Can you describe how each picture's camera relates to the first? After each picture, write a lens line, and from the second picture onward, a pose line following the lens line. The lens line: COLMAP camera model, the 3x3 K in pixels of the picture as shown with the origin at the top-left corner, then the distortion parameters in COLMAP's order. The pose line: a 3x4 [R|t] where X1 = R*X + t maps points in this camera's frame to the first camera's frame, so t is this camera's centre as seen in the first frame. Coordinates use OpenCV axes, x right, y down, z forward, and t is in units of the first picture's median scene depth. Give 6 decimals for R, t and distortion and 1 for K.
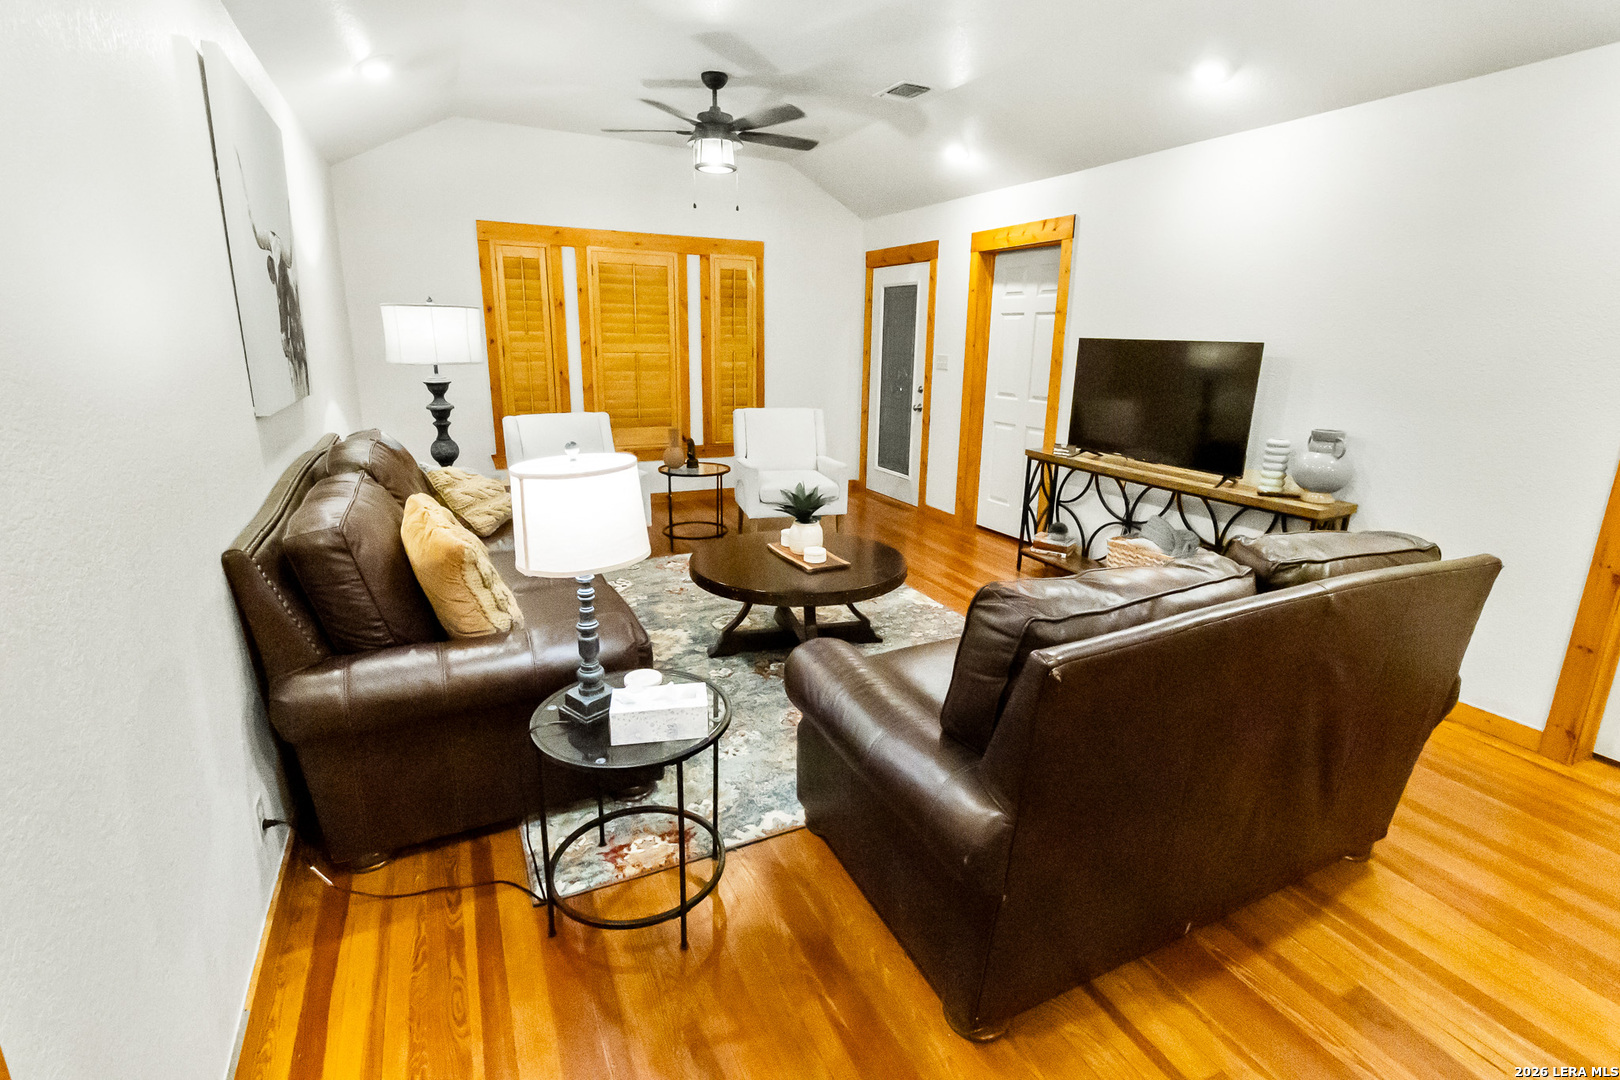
lens RADIAL K [[776.3, 0, 832.7], [0, 776.3, 522.2], [0, 0, 1]] dist [-0.005542, 0.000222]
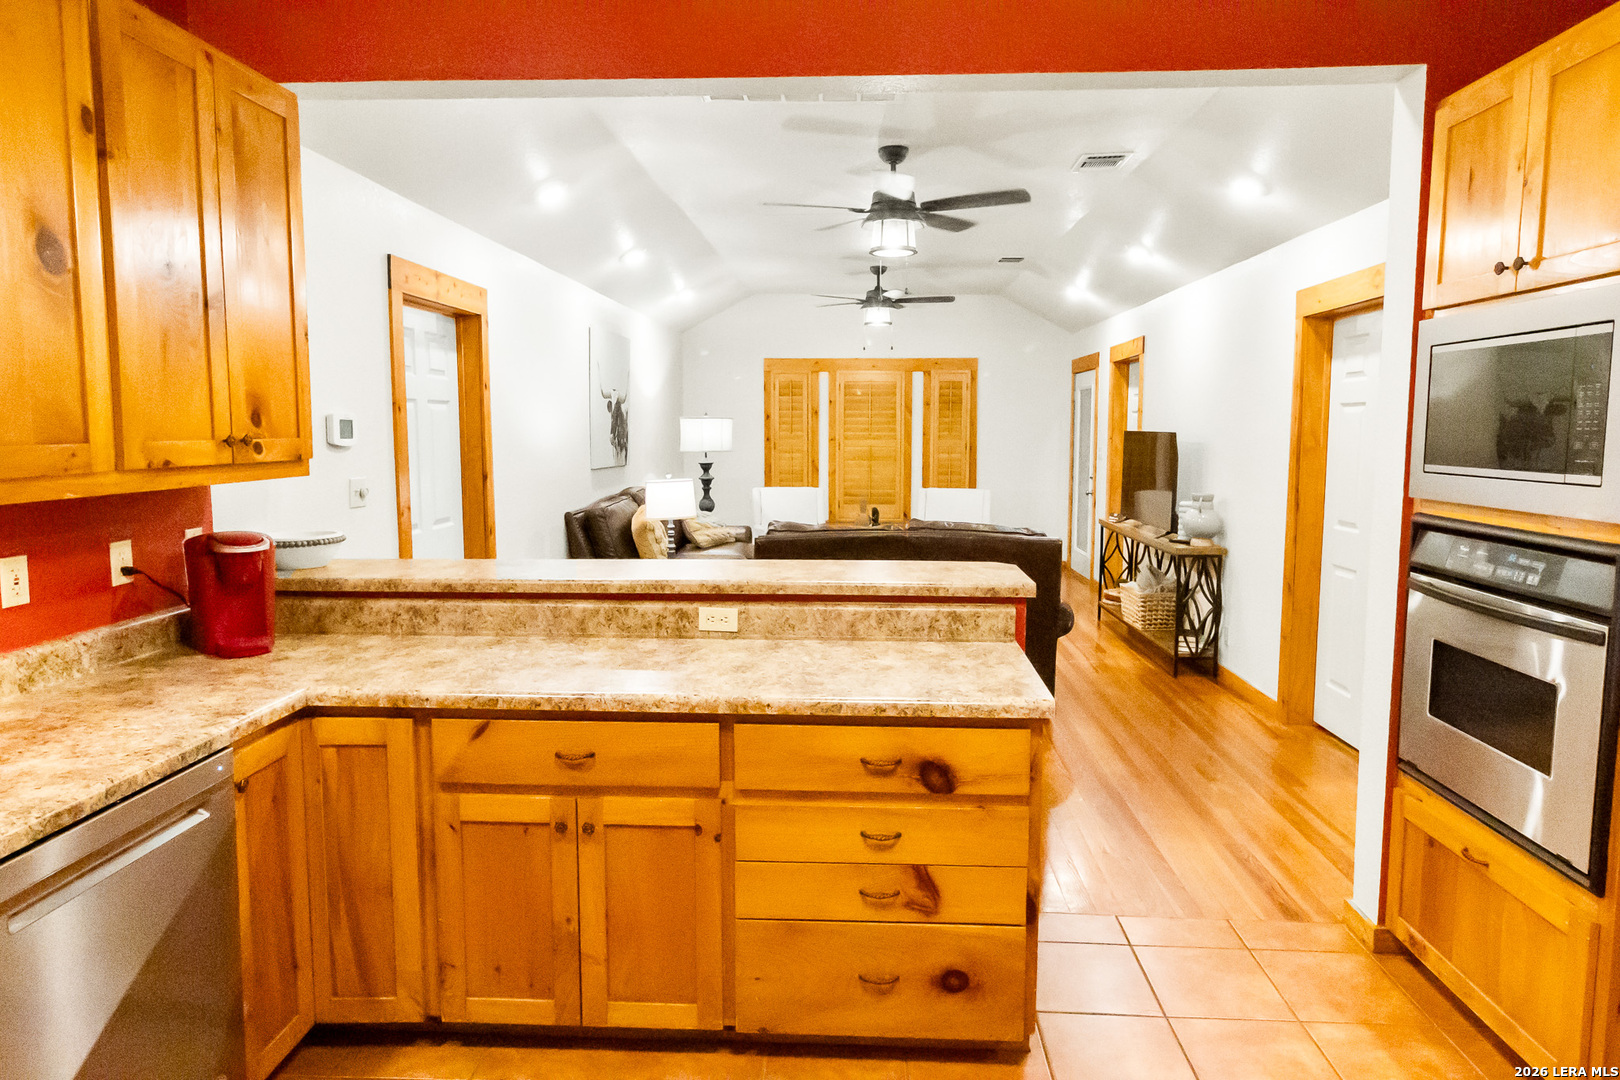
lens RADIAL K [[958.7, 0, 797.1], [0, 958.7, 515.3], [0, 0, 1]] dist [0.008360, -0.000163]
pose [[0.864505, 0.028555, -0.501812, 0.498948], [-0.104667, 0.986725, -0.124168, 0.118111], [0.491605, 0.159867, 0.856018, -0.460110]]
